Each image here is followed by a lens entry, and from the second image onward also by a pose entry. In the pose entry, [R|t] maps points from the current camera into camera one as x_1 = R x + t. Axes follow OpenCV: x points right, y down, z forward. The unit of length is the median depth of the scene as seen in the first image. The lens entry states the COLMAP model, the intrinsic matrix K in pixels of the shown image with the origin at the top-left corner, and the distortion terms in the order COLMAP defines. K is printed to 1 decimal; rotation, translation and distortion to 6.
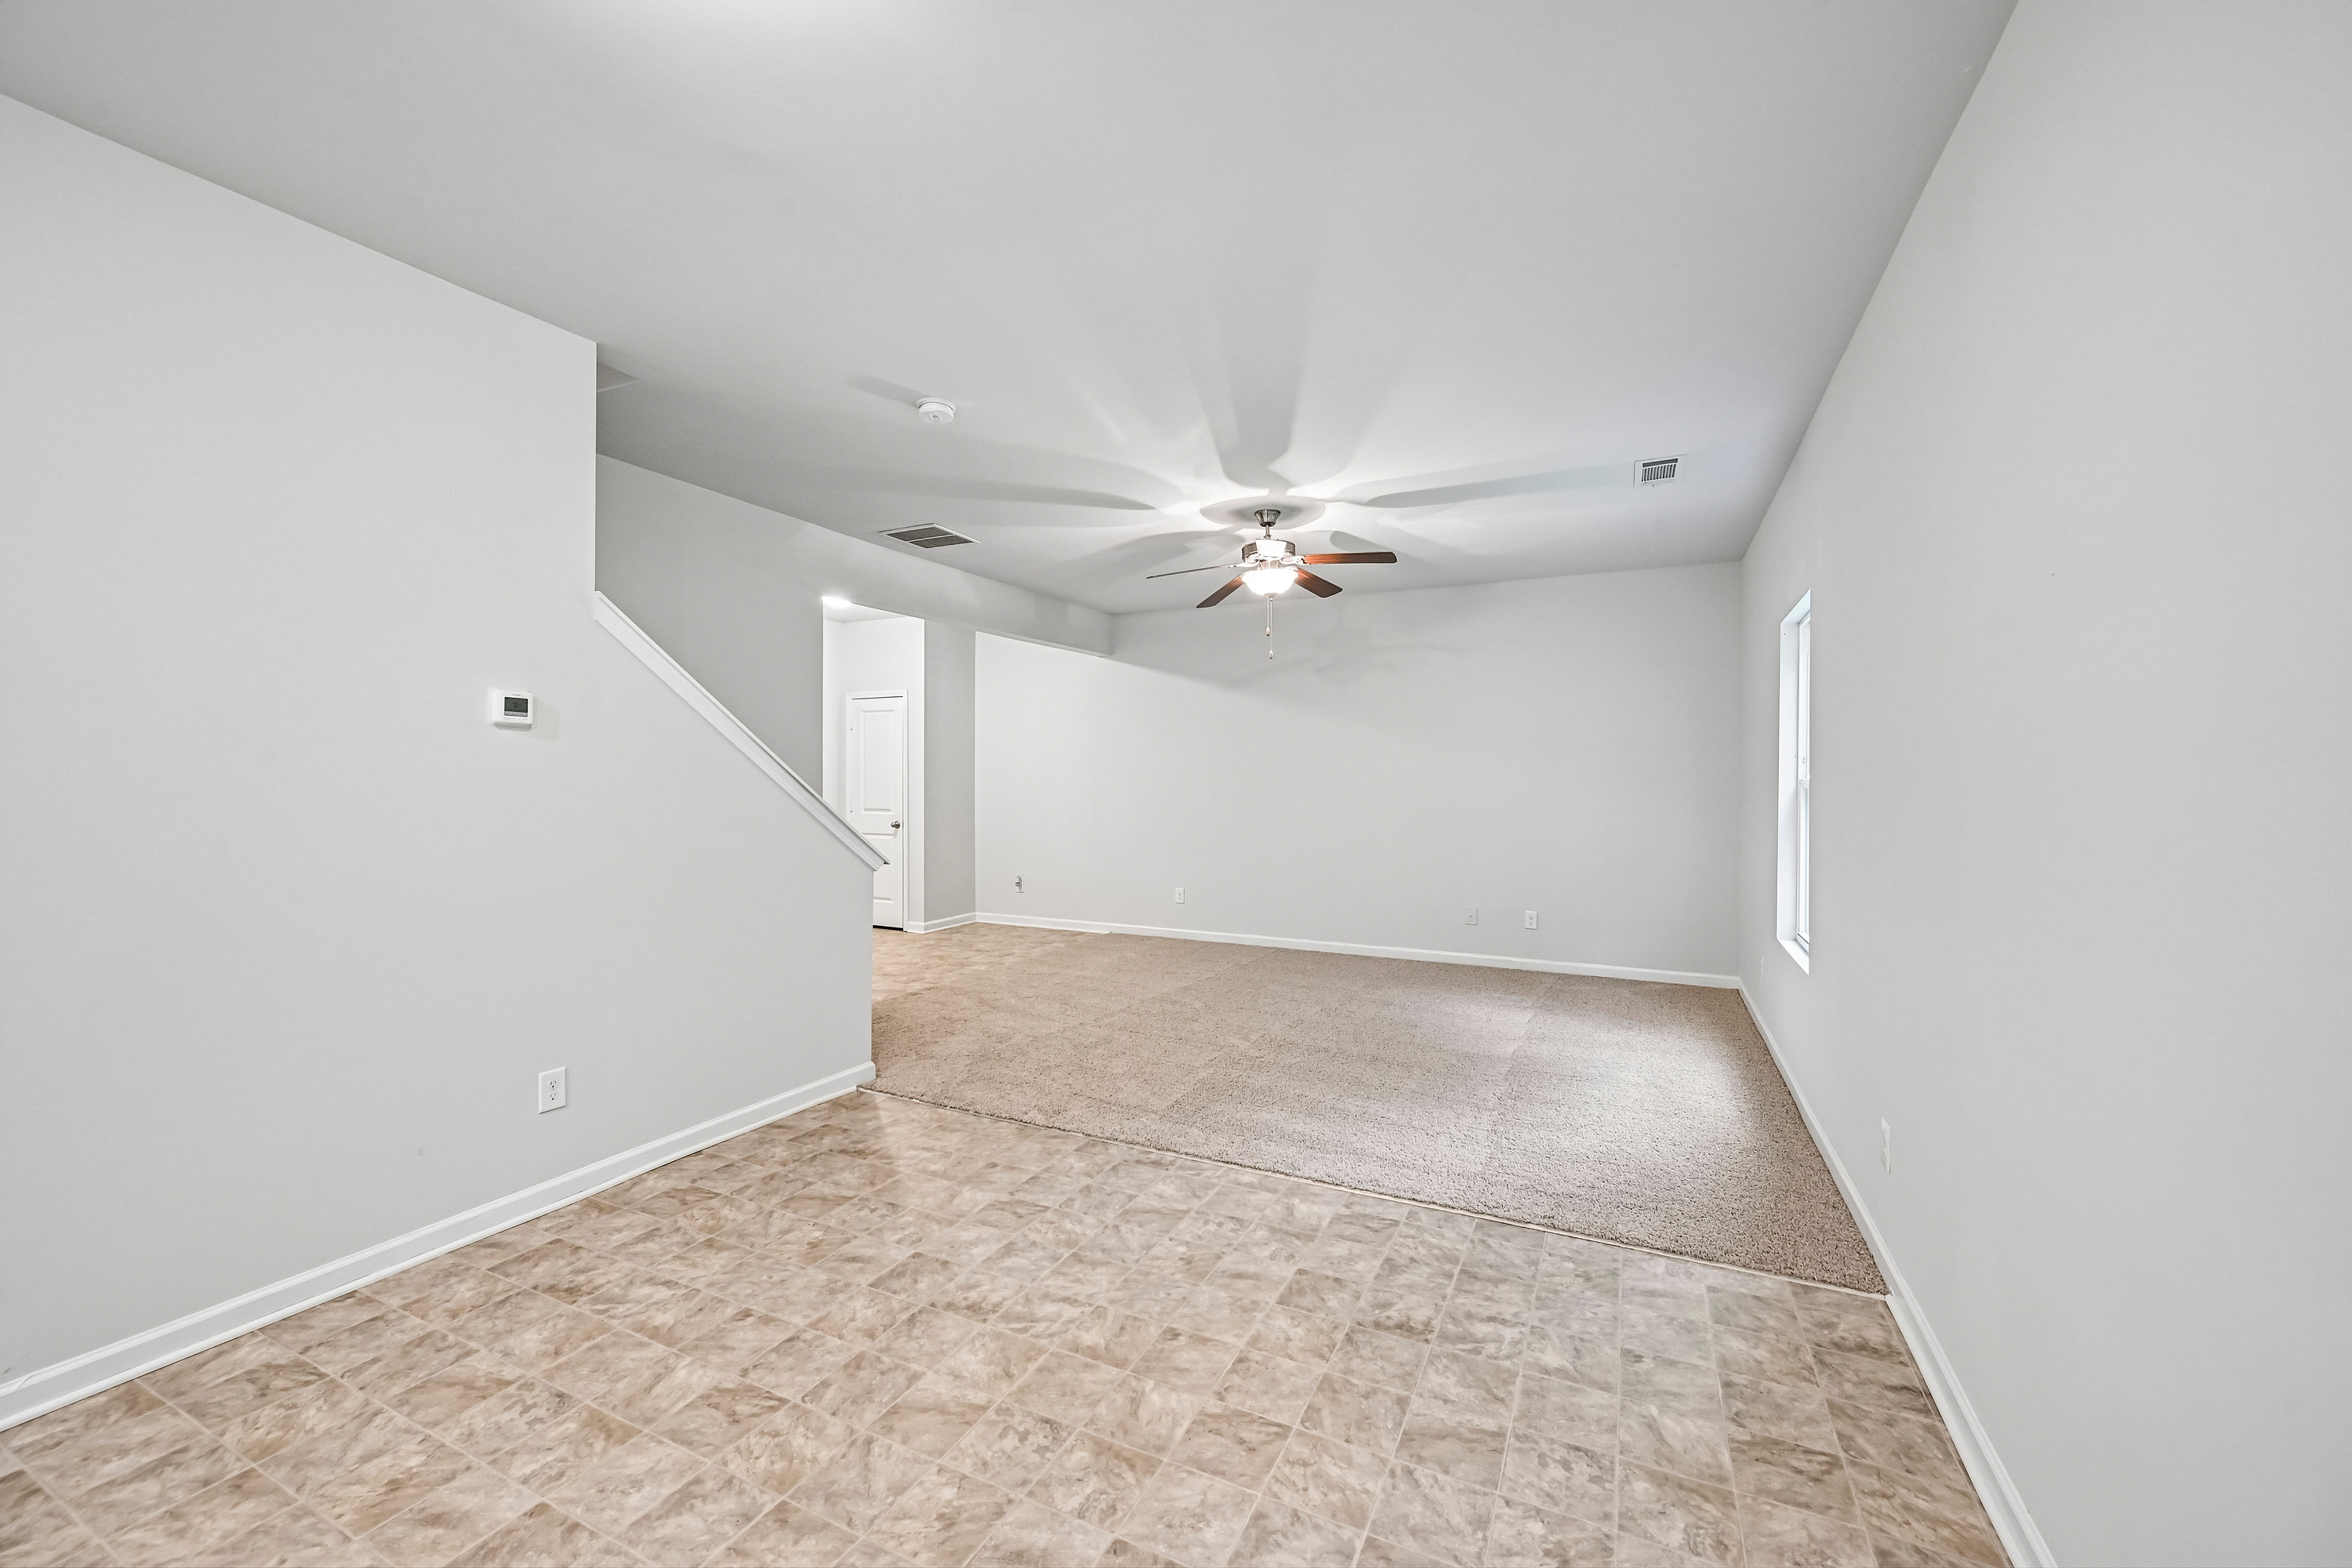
lens RADIAL K [[919.1, 0, 1180.2], [0, 919.1, 783.3], [0, 0, 1]] dist [-0.000421, -0.000236]
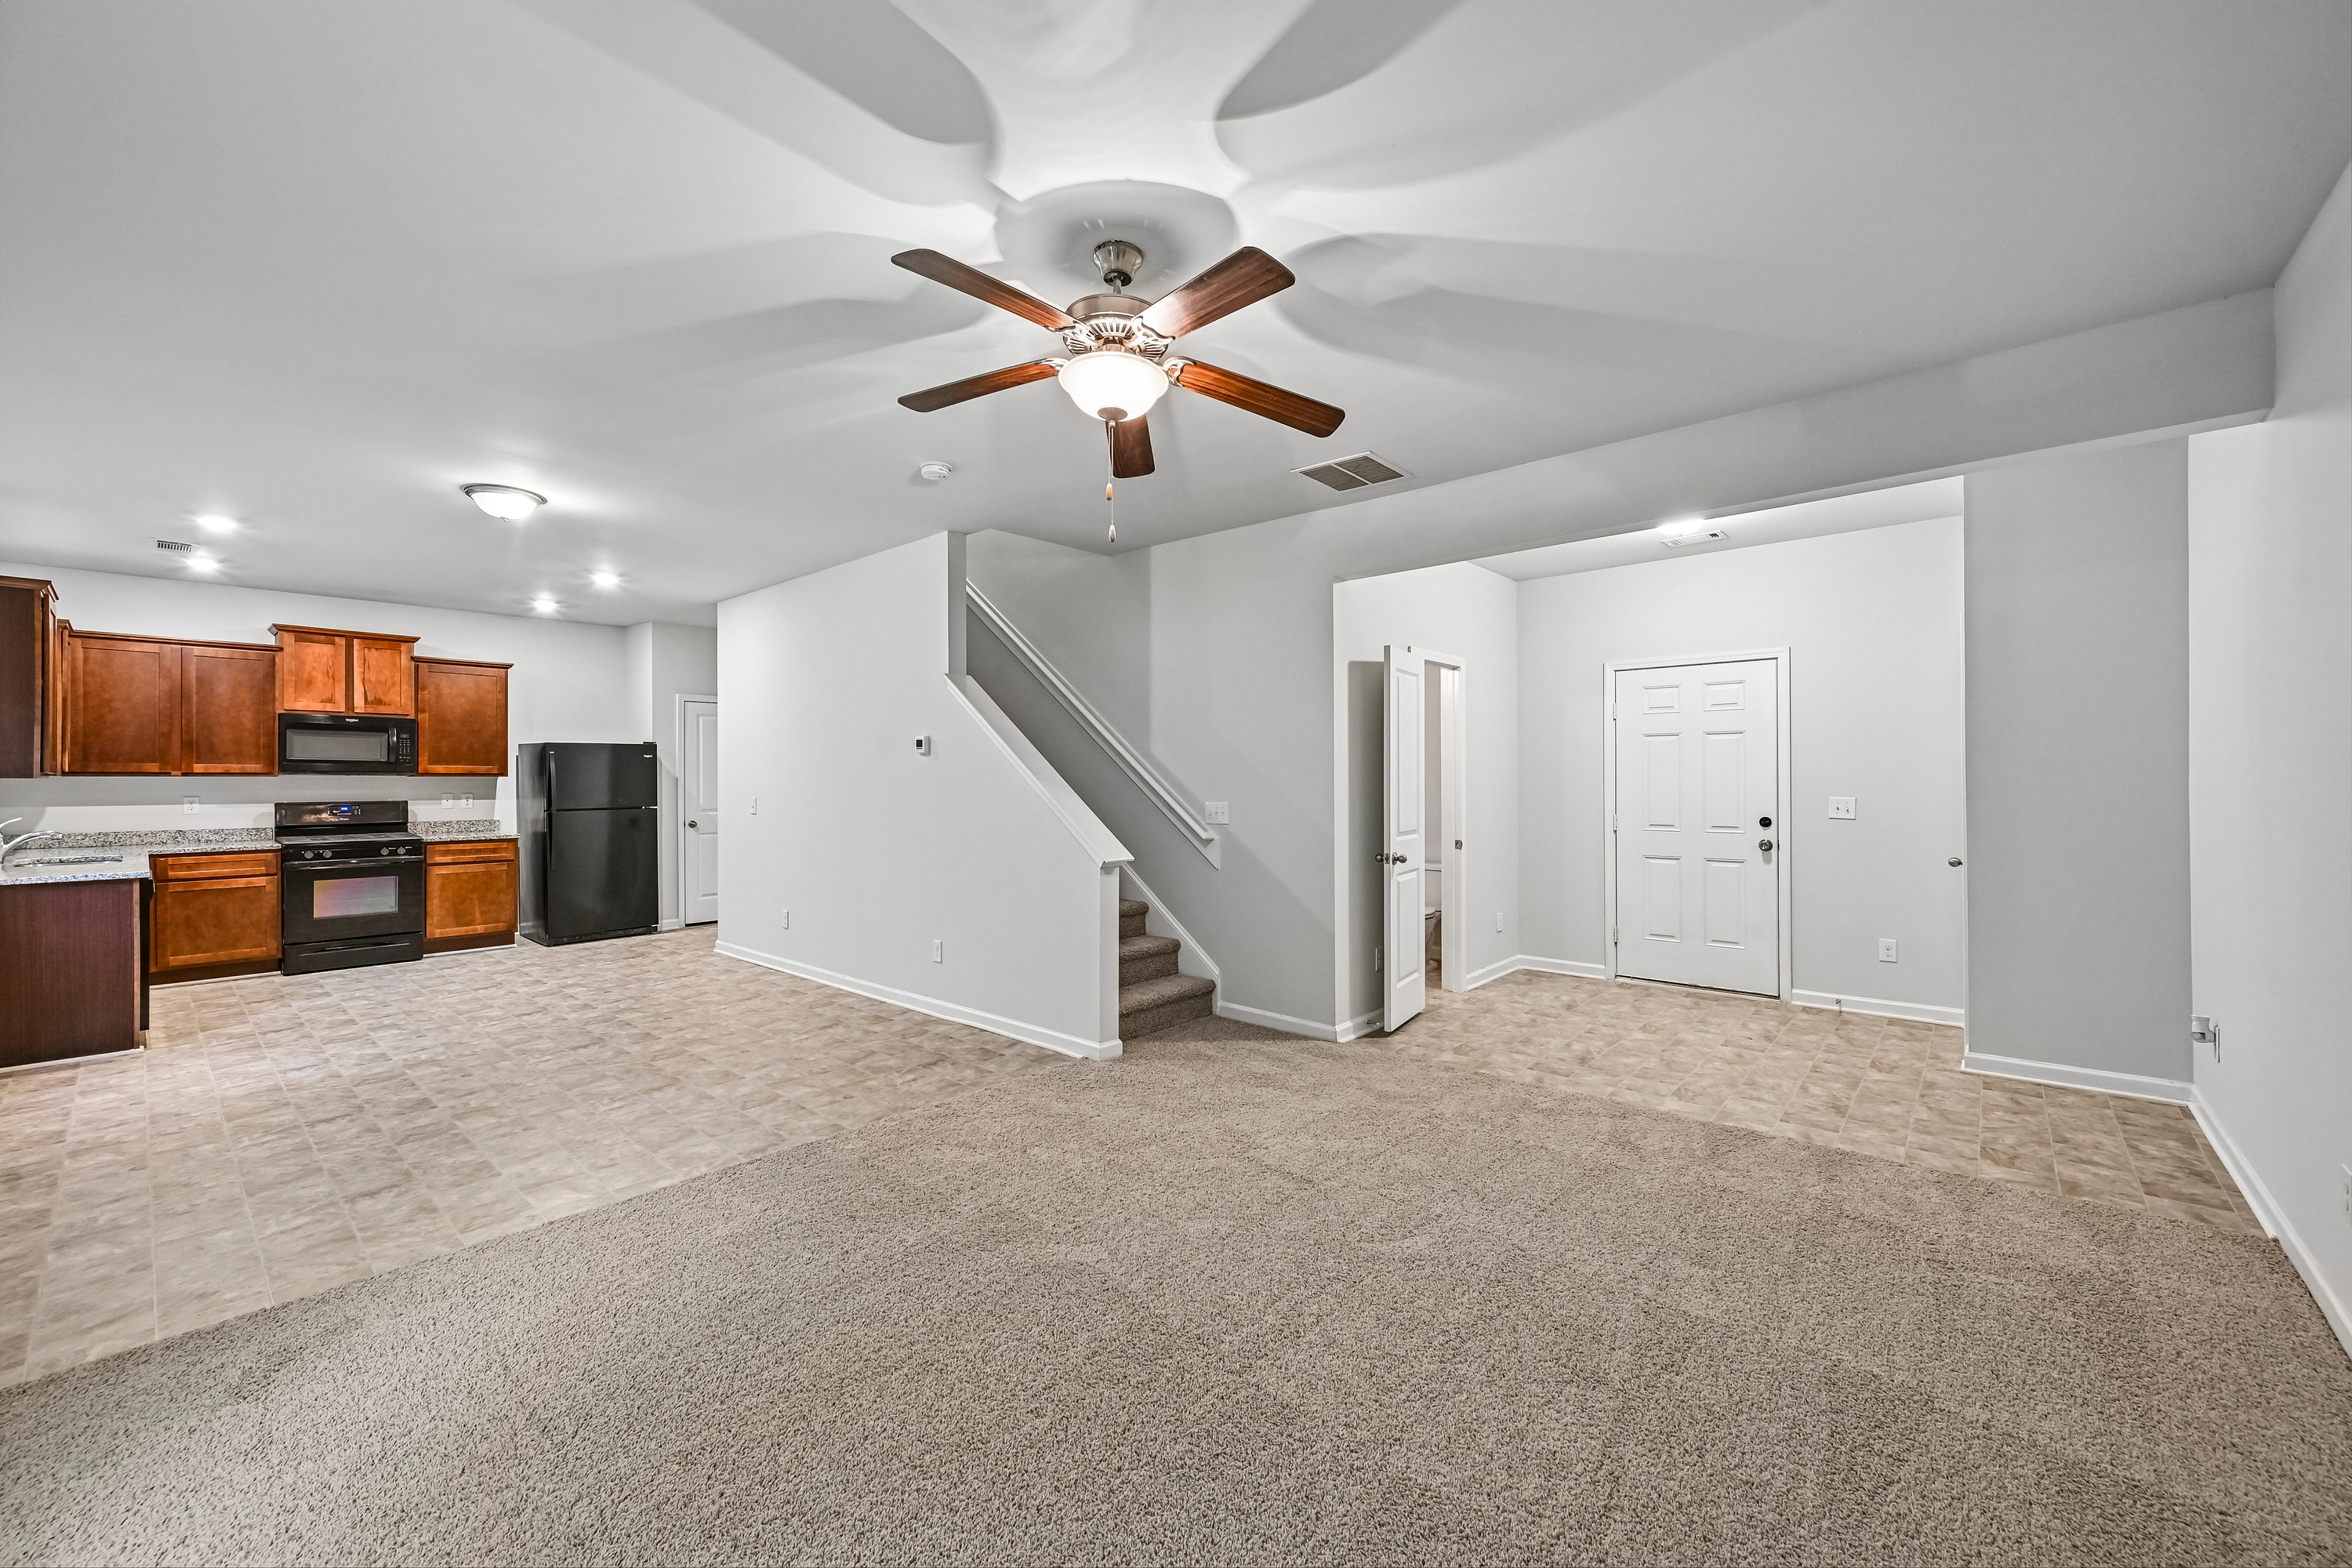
lens RADIAL K [[919.1, 0, 1180.2], [0, 919.1, 783.3], [0, 0, 1]] dist [-0.000421, -0.000236]
pose [[-0.258655, 0.004468, -0.965959, 0.922767], [-0.003943, 0.999976, 0.005681, -0.011950], [0.965962, 0.005279, -0.258631, 1.865864]]
